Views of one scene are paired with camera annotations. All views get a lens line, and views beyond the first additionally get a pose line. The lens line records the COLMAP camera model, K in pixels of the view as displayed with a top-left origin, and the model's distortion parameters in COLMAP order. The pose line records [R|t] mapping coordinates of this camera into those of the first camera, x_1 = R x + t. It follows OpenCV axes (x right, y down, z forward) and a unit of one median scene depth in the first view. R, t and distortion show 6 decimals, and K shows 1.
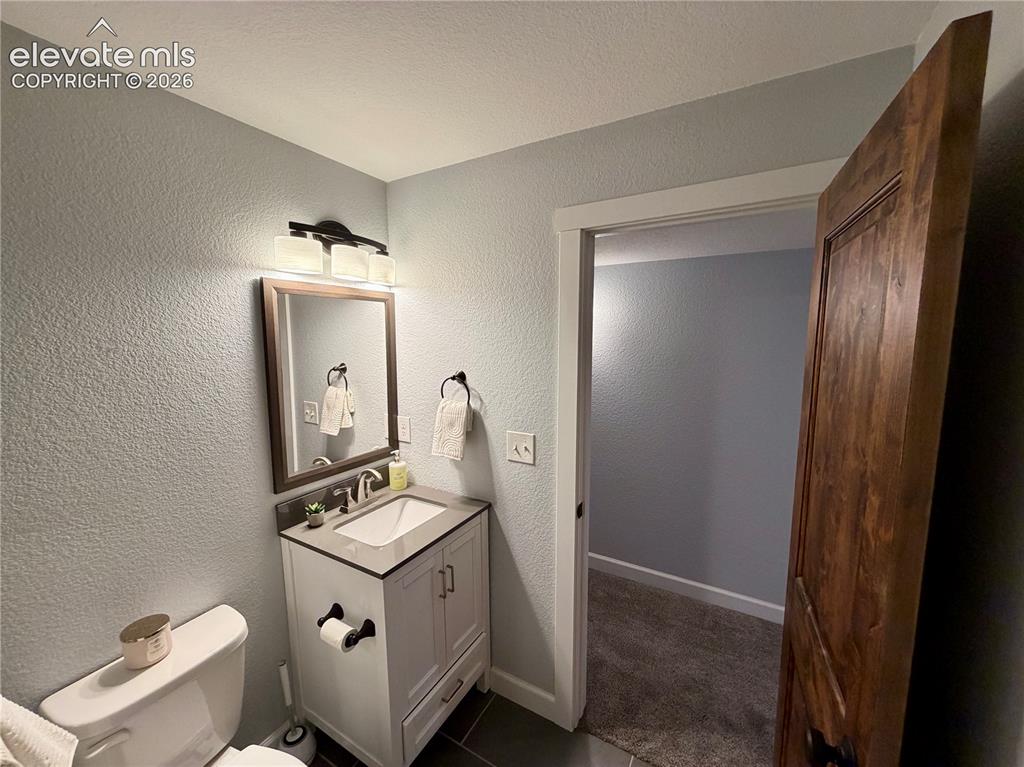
lens RADIAL K [[406.9, 0, 510.3], [0, 406.9, 383.3], [0, 0, 1]] dist [0.001948, 0.000193]
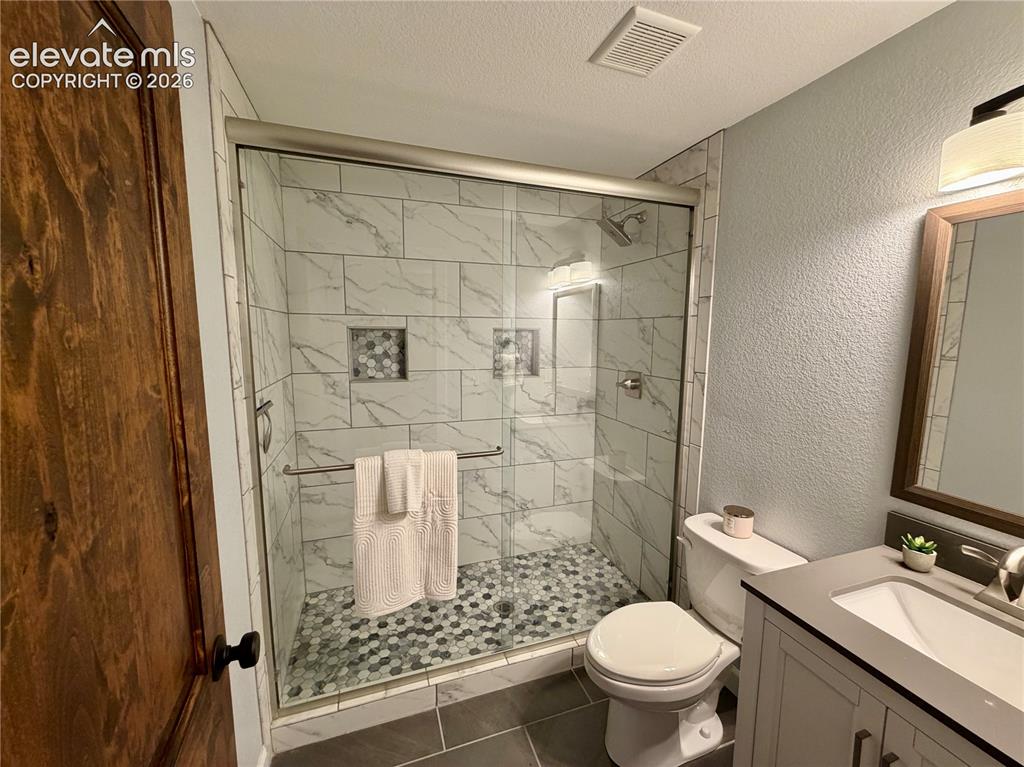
lens RADIAL K [[406.9, 0, 510.3], [0, 406.9, 383.3], [0, 0, 1]] dist [0.001948, 0.000193]
pose [[-0.651802, 0.094367, -0.752495, 0.463476], [-0.097181, 0.973655, 0.206279, -0.026432], [0.752137, 0.207581, -0.625460, 0.898110]]
